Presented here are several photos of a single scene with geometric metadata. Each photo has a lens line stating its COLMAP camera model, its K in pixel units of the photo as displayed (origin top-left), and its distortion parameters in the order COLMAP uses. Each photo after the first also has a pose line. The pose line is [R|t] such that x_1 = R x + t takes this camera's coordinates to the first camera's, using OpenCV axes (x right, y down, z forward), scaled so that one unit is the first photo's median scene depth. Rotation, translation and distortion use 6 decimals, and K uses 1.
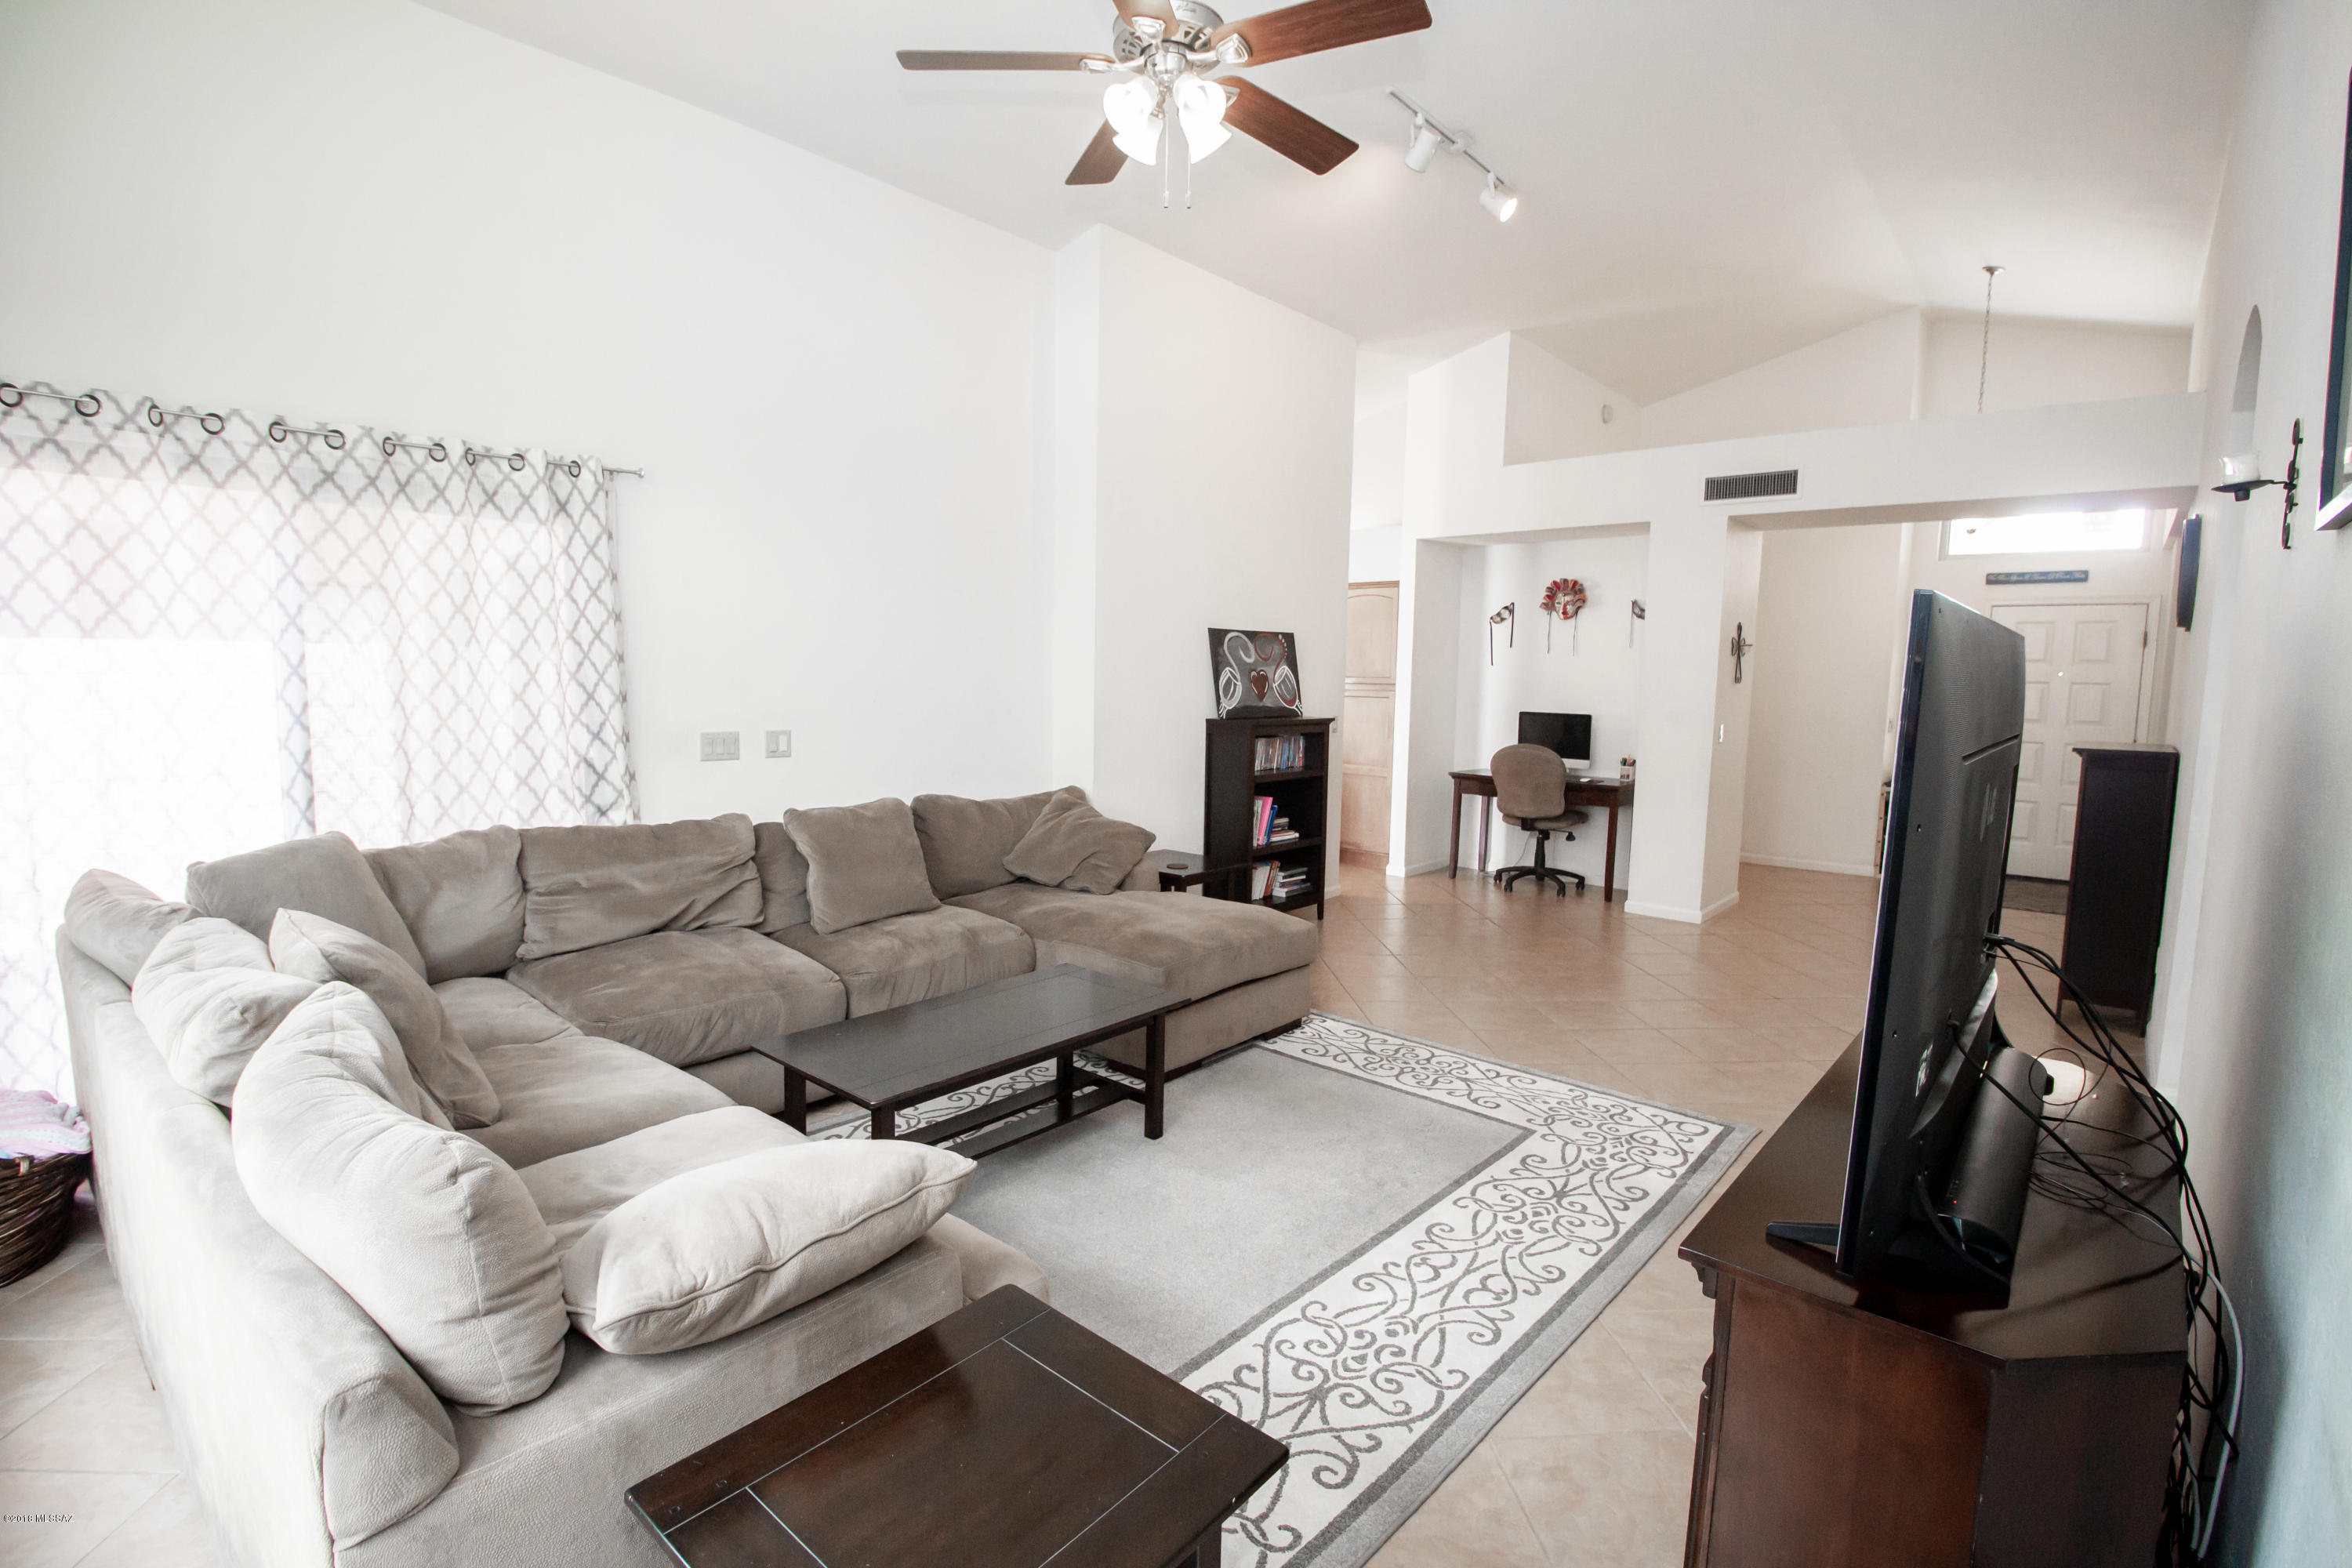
lens RADIAL K [[1087.3, 0, 1170.3], [0, 1087.3, 792.9], [0, 0, 1]] dist [-0.000555, -0.013404]
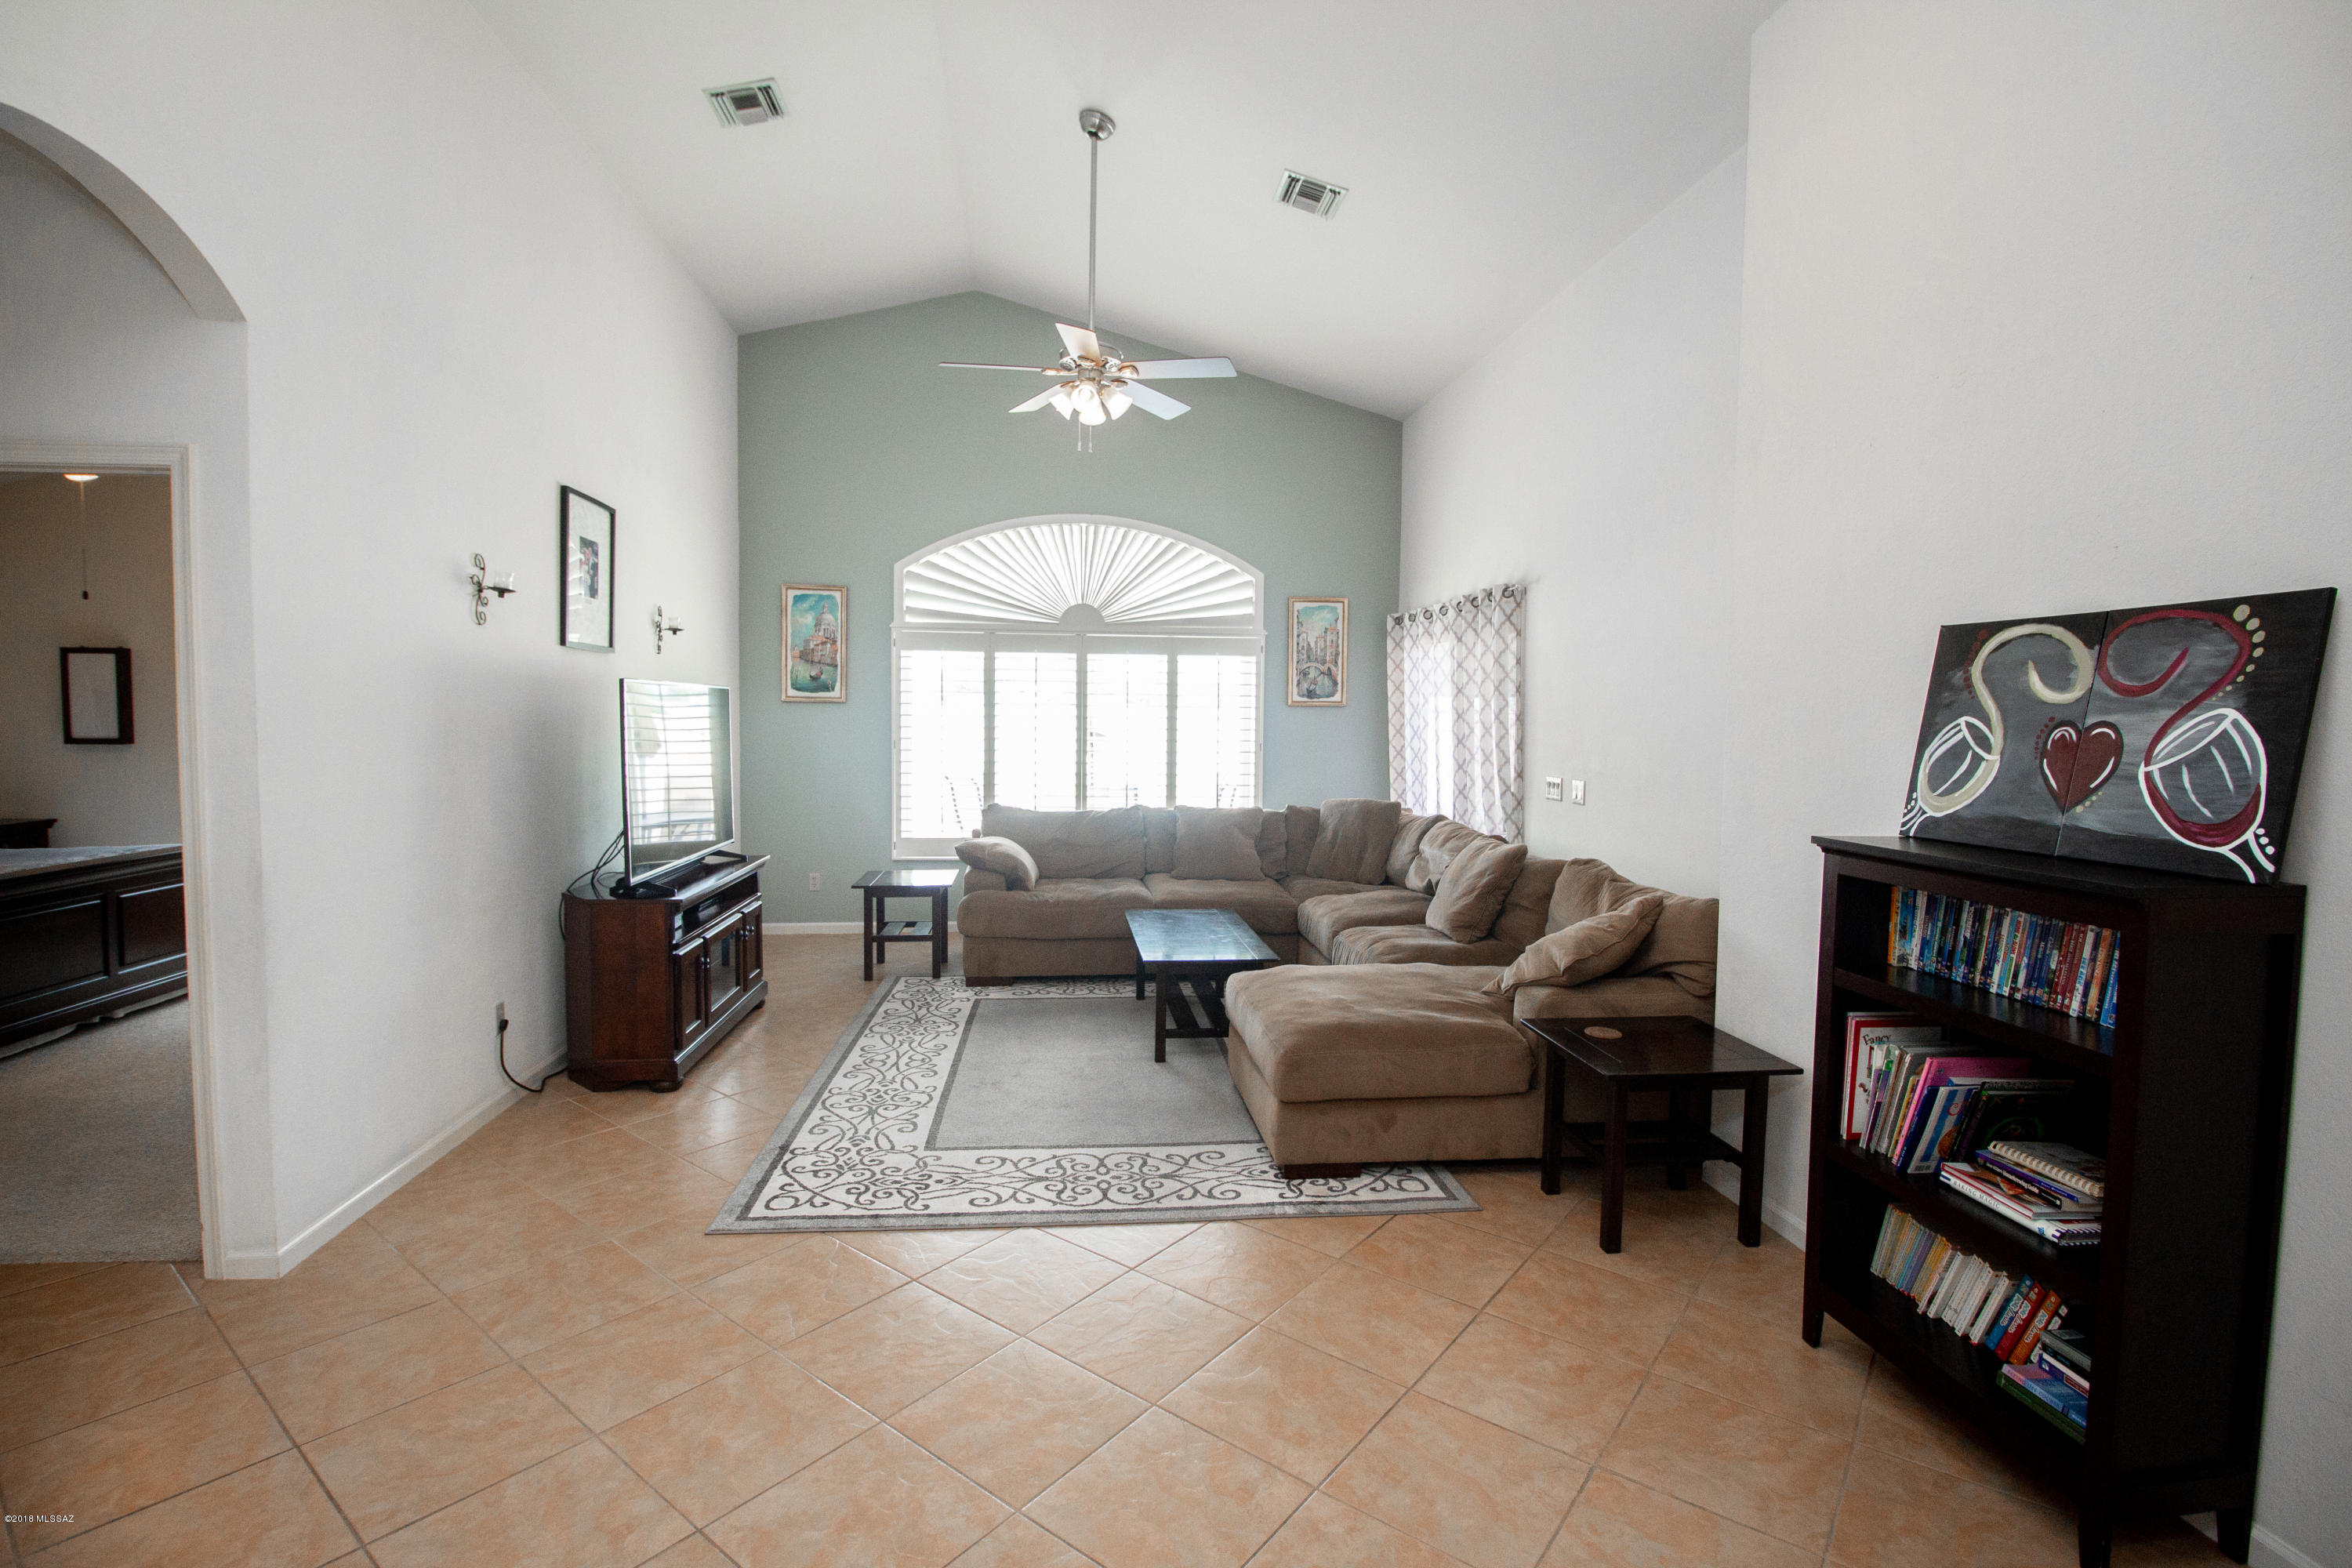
lens RADIAL K [[1087.3, 0, 1177.4], [0, 1087.3, 774.0], [0, 0, 1]] dist [-0.000555, -0.013404]
pose [[-0.665220, 0.012433, -0.746544, 0.526708], [-0.112262, 0.986829, 0.116468, -0.103470], [0.738159, 0.161286, -0.655063, 1.004311]]
